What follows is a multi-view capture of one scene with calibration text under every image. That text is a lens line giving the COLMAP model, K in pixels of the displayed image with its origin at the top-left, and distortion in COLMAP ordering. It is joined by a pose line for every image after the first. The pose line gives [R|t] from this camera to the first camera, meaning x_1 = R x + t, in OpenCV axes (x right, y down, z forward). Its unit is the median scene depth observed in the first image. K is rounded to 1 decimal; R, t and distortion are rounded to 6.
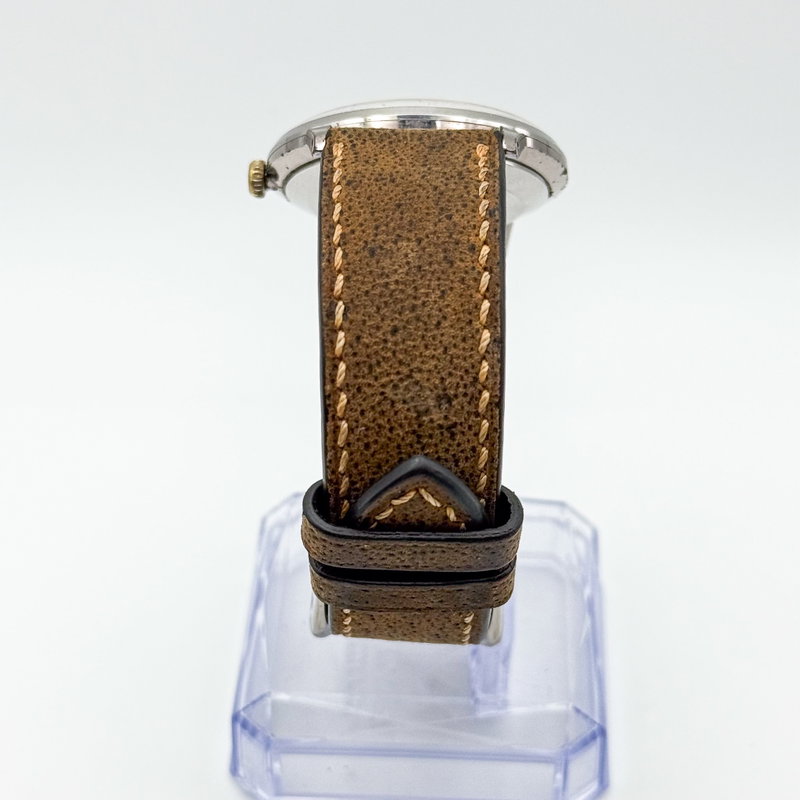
lens RADIAL K [[2064.6, 0, 400.0], [0, 2064.6, 400.0], [0, 0, 1]] dist [0.141742, 0.573059]
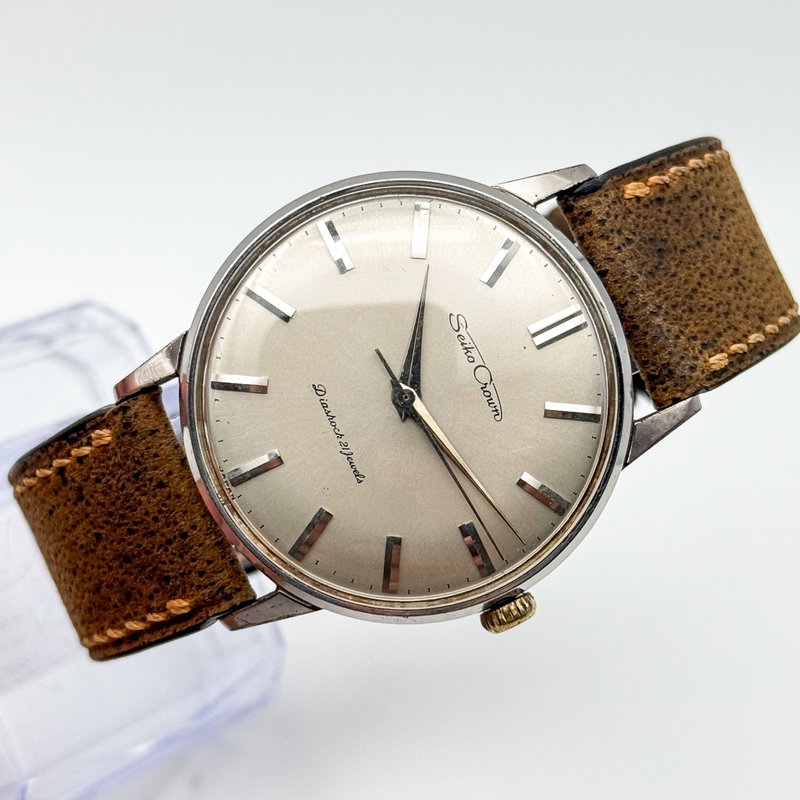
lens RADIAL K [[2235.6, 0, 419.3], [0, 2235.6, 401.6], [0, 0, 1]] dist [0.215782, -1.274974]
pose [[-0.443719, -0.896082, -0.012244, 0.016855], [-0.179836, 0.075649, 0.980784, -0.967688], [-0.877936, 0.437395, -0.194715, 1.347618]]
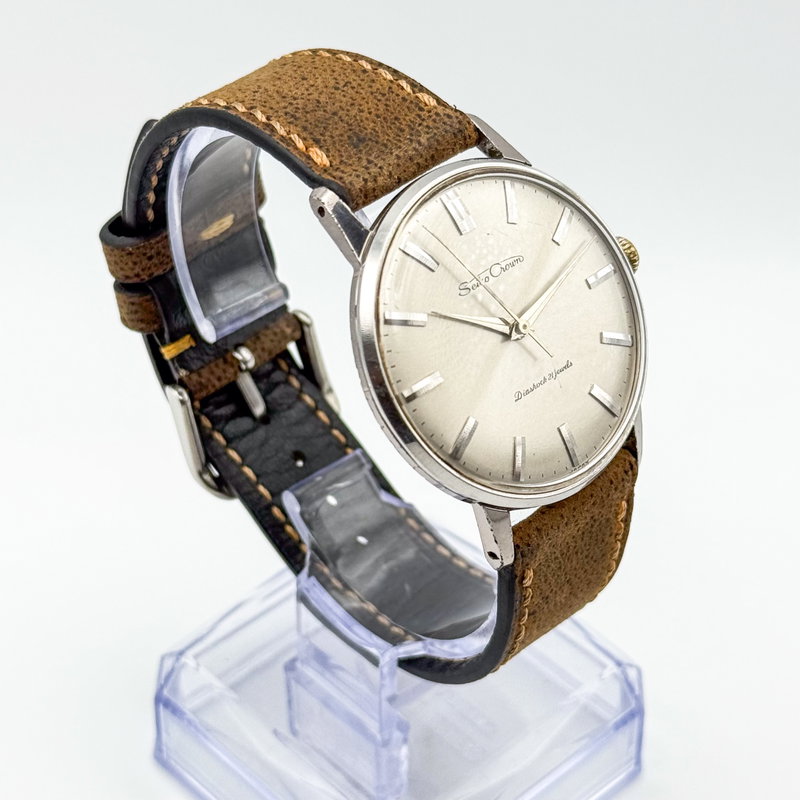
lens RADIAL K [[2064.6, 0, 400.0], [0, 2064.6, 400.0], [0, 0, 1]] dist [0.141742, 0.573059]
pose [[-0.691461, 0.459600, -0.557359, 0.621269], [-0.458800, 0.316570, 0.830233, -0.932801], [0.558018, 0.829790, -0.008031, 1.192243]]
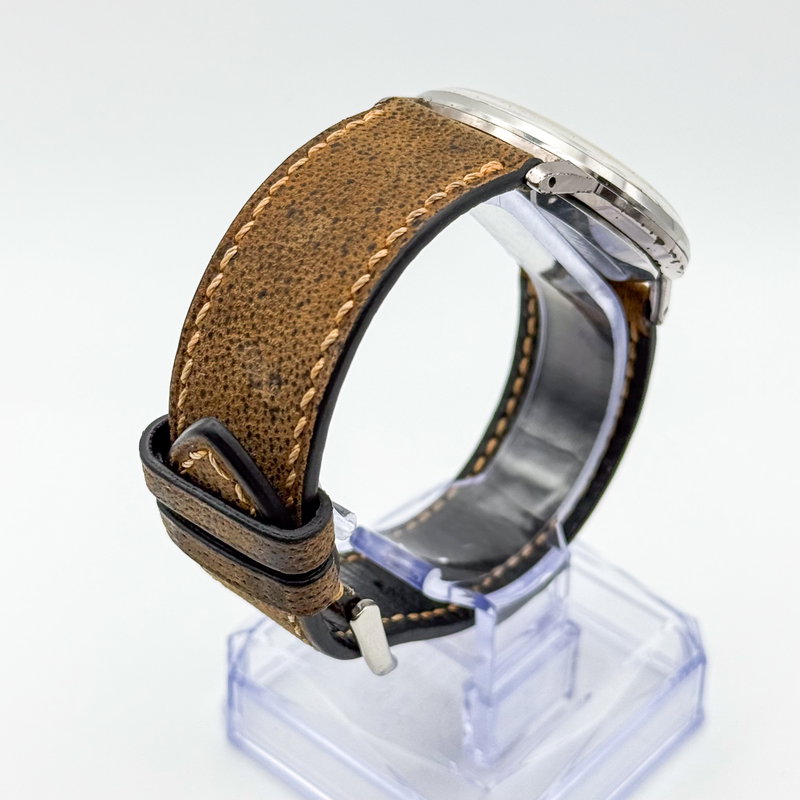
lens RADIAL K [[2064.6, 0, 400.0], [0, 2064.6, 400.0], [0, 0, 1]] dist [0.141742, 0.573059]
pose [[0.778119, 0.399274, -0.484883, 0.530527], [-0.396360, 0.910980, 0.114079, -0.122954], [0.487268, 0.103421, 0.867107, 0.200710]]
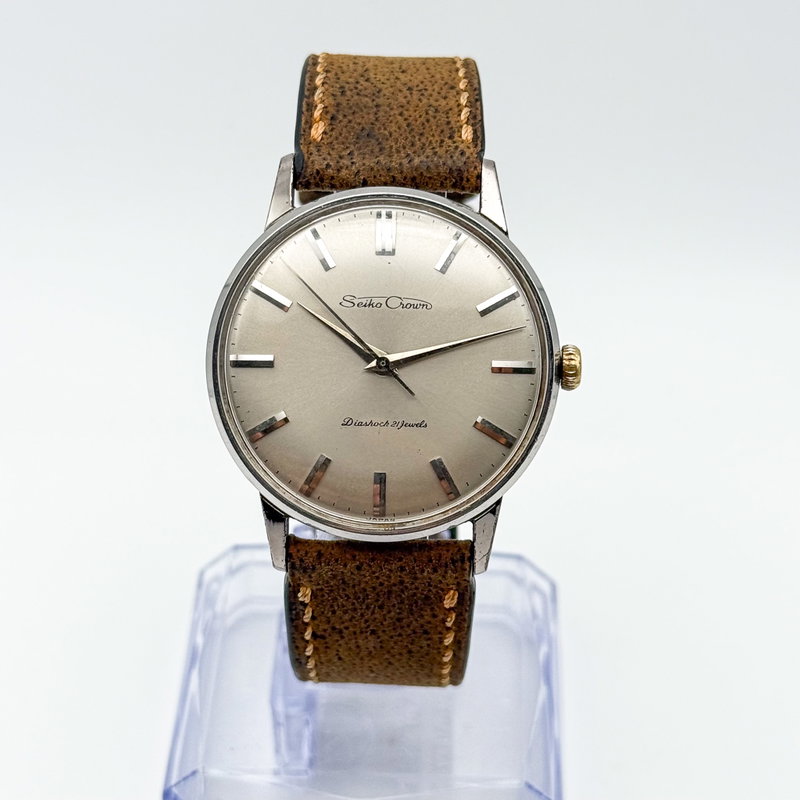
lens RADIAL K [[2064.6, 0, 400.0], [0, 2064.6, 400.0], [0, 0, 1]] dist [0.141742, 0.573059]
pose [[-0.999926, -0.001202, -0.012108, 0.013924], [-0.012105, 0.198995, 0.979926, -1.111115], [0.001232, 0.980000, -0.198995, 1.402055]]
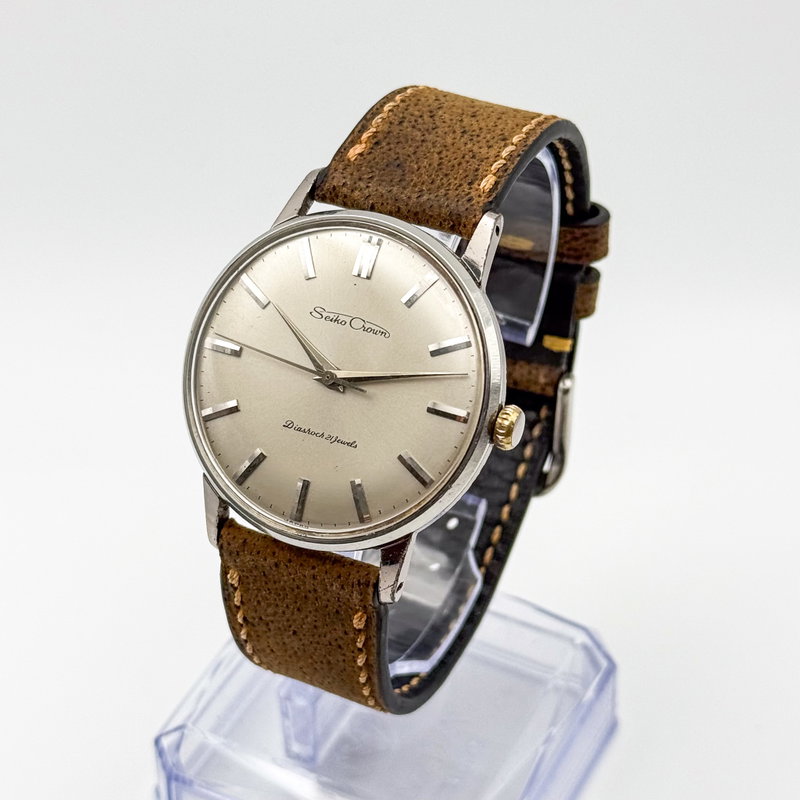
lens RADIAL K [[2064.6, 0, 400.0], [0, 2064.6, 400.0], [0, 0, 1]] dist [0.141742, 0.573059]
pose [[-0.912502, -0.241770, 0.329982, -0.363431], [0.267535, 0.257524, 0.928497, -1.086293], [-0.309461, 0.935536, -0.170309, 1.362498]]
